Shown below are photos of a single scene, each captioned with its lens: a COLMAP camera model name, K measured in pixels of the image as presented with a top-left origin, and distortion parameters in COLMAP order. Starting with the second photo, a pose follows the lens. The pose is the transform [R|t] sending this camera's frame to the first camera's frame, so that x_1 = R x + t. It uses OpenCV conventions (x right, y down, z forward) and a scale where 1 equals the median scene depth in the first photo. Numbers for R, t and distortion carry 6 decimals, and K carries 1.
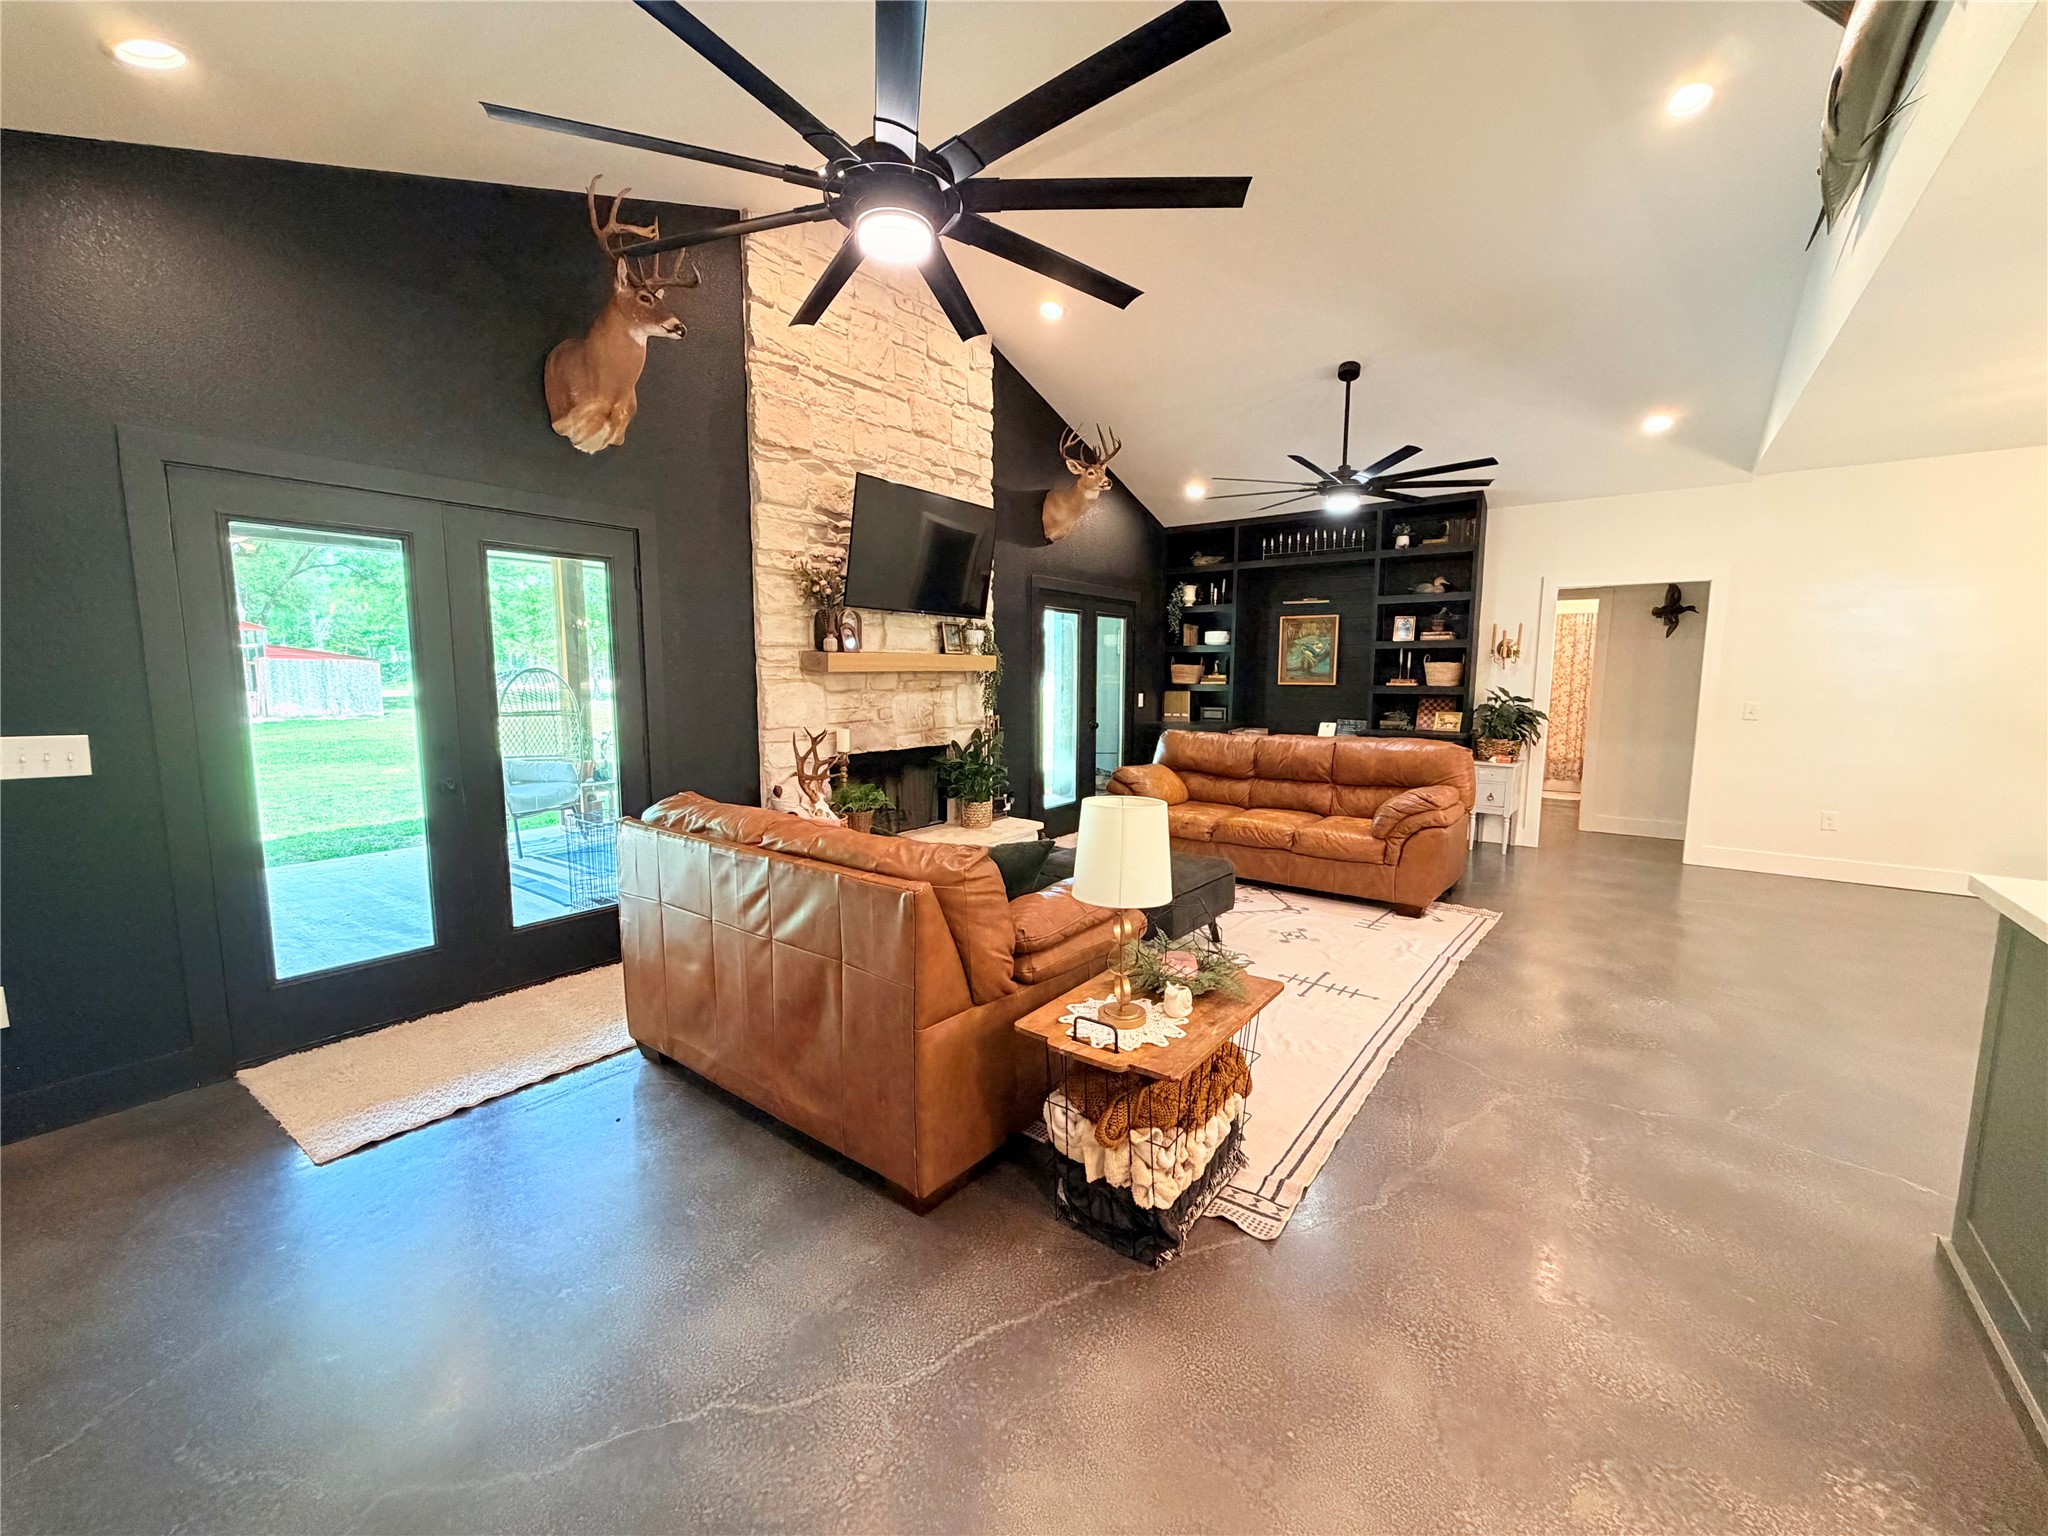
lens RADIAL K [[813.7, 0, 1020.8], [0, 813.7, 768.0], [0, 0, 1]] dist [-0.000335, -0.000147]
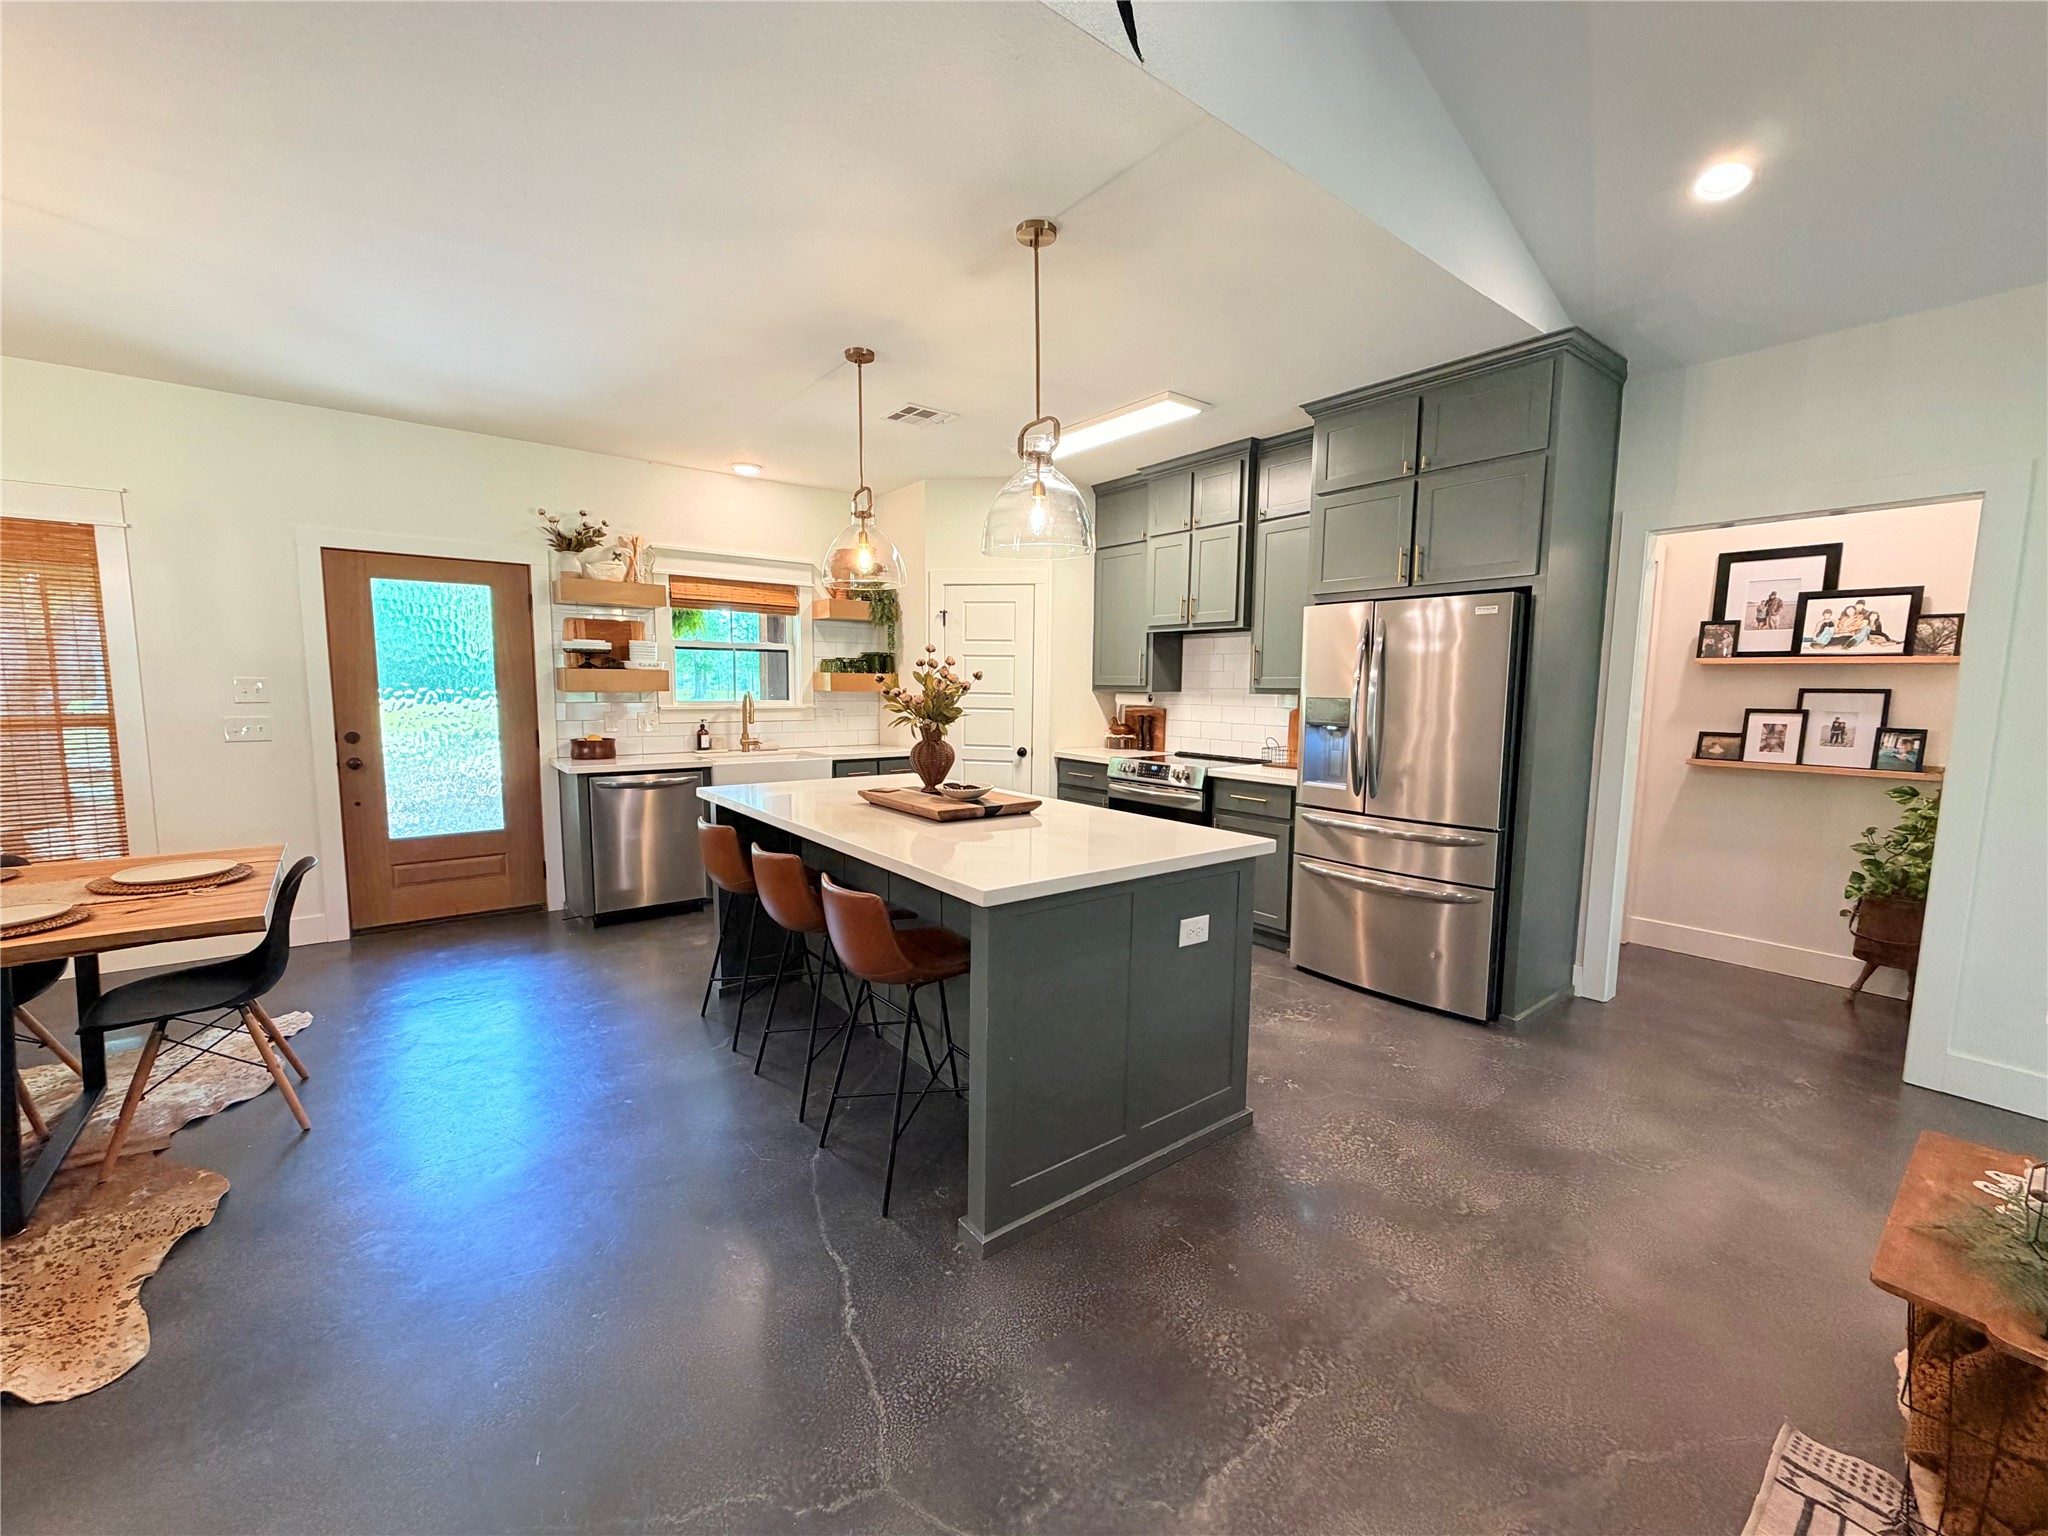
lens RADIAL K [[813.7, 0, 1020.9], [0, 813.7, 767.9], [0, 0, 1]] dist [-0.000335, -0.000147]
pose [[-0.964551, -0.041217, 0.260659, 0.252040], [0.017346, 0.975690, 0.218468, -0.064932], [-0.263327, 0.215245, -0.940387, 0.538274]]
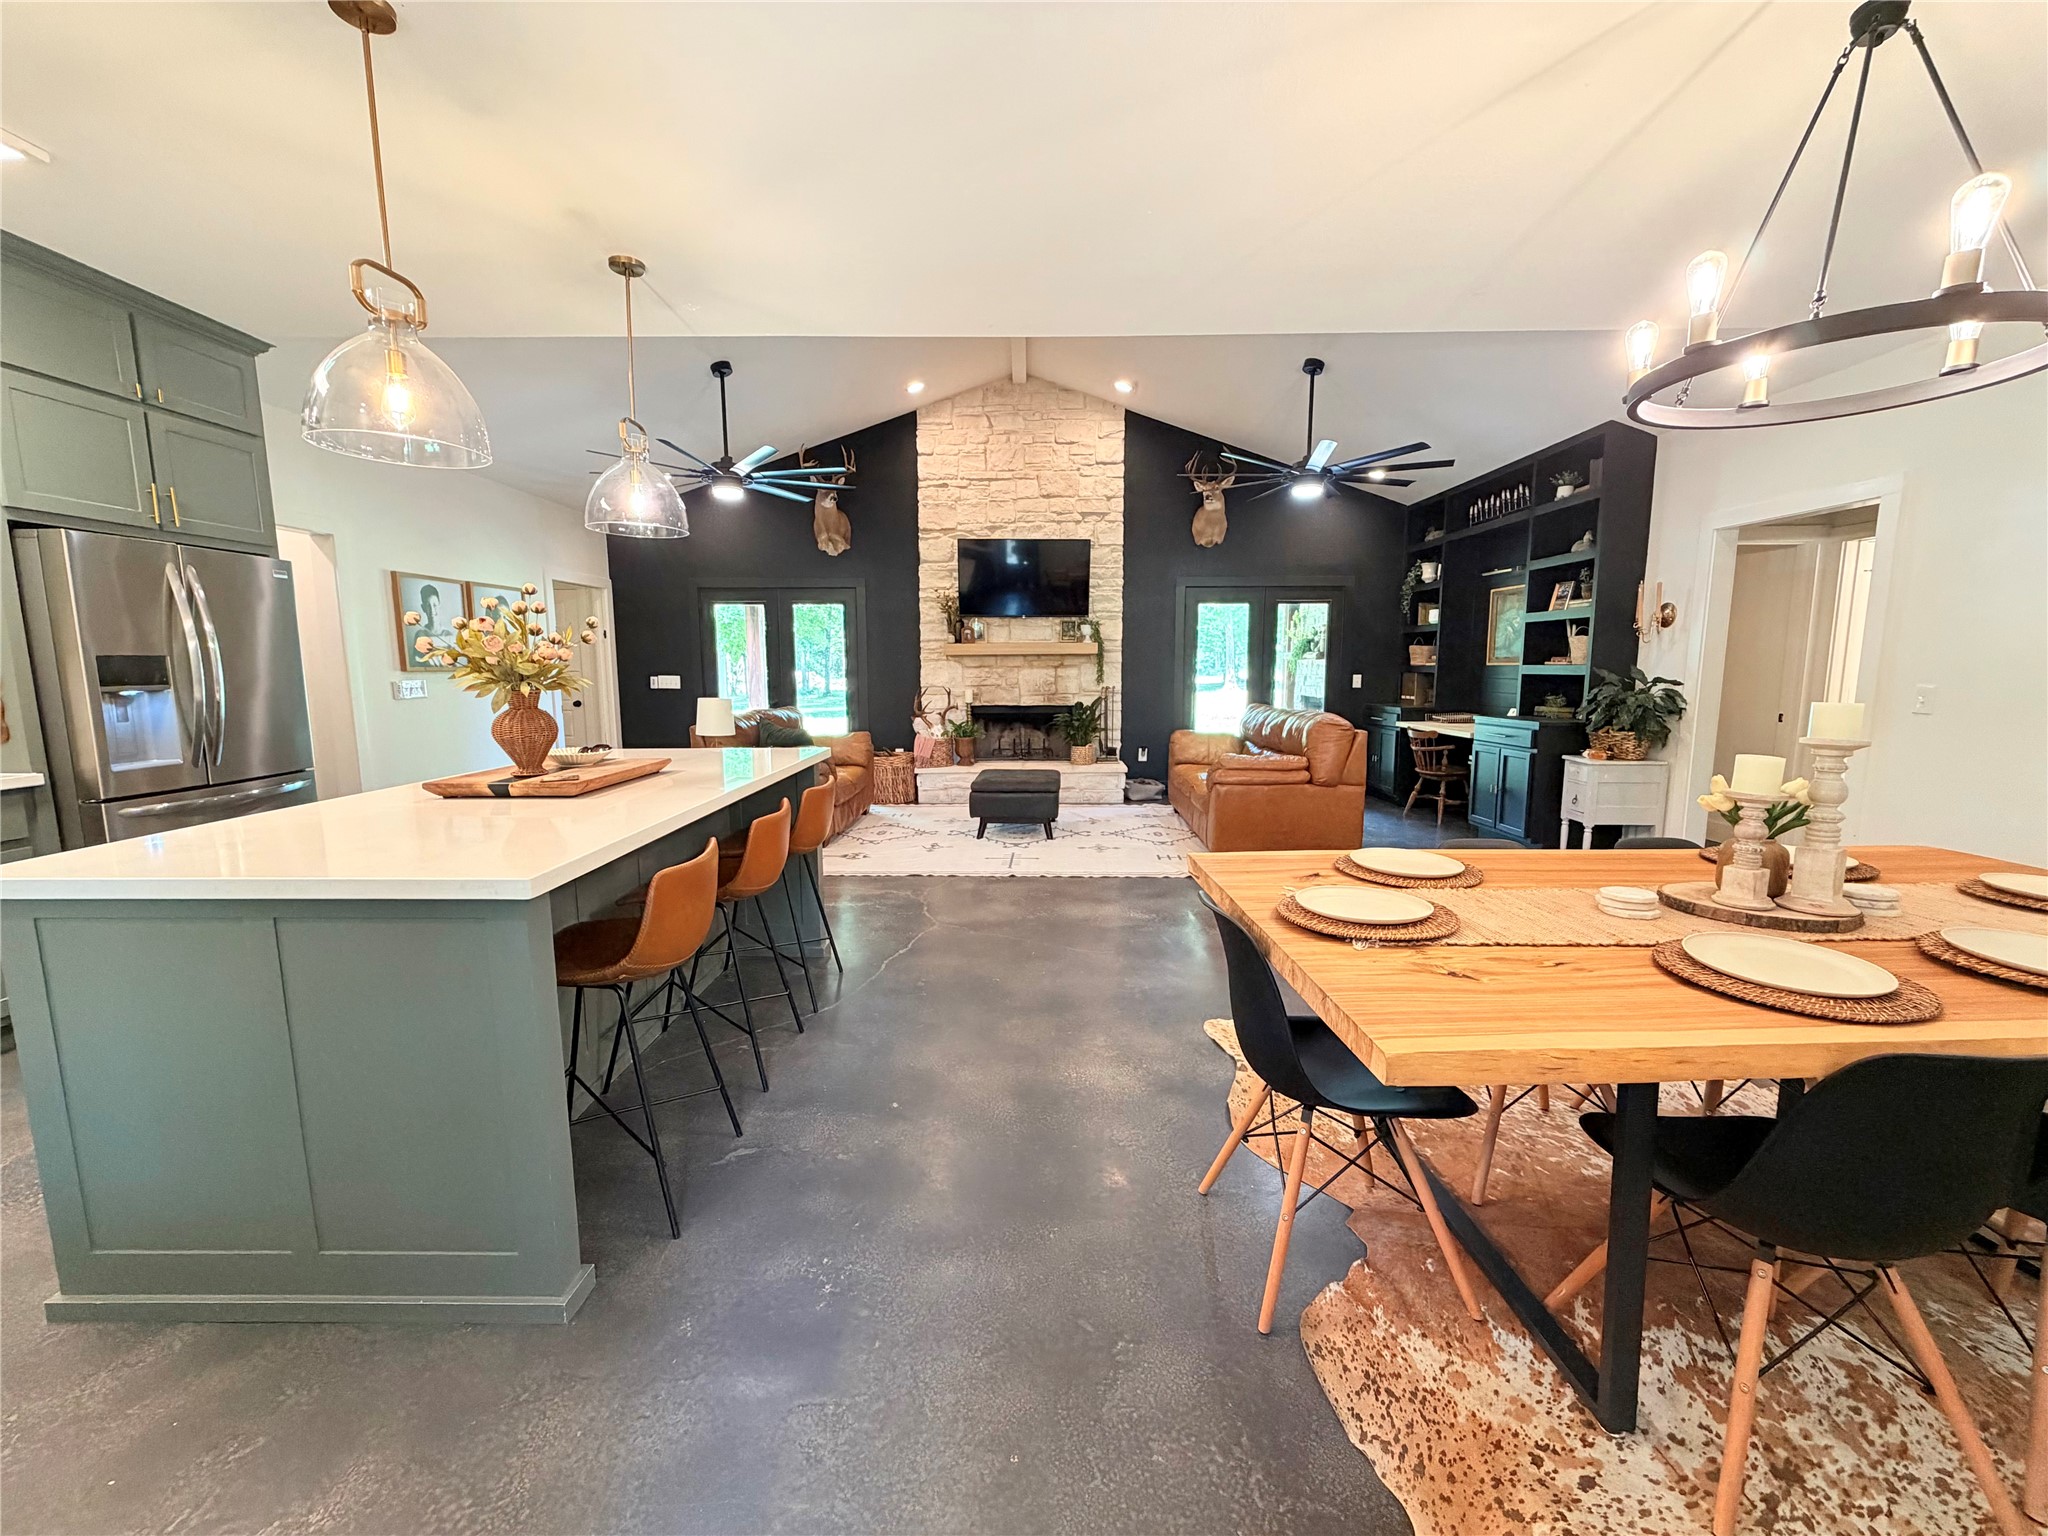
lens RADIAL K [[813.7, 0, 1020.5], [0, 813.7, 768.5], [0, 0, 1]] dist [-0.000335, -0.000147]
pose [[0.594392, 0.097617, -0.798229, 0.855643], [-0.089467, 0.994470, 0.054995, 0.009219], [0.799183, 0.038727, 0.599839, 0.059550]]
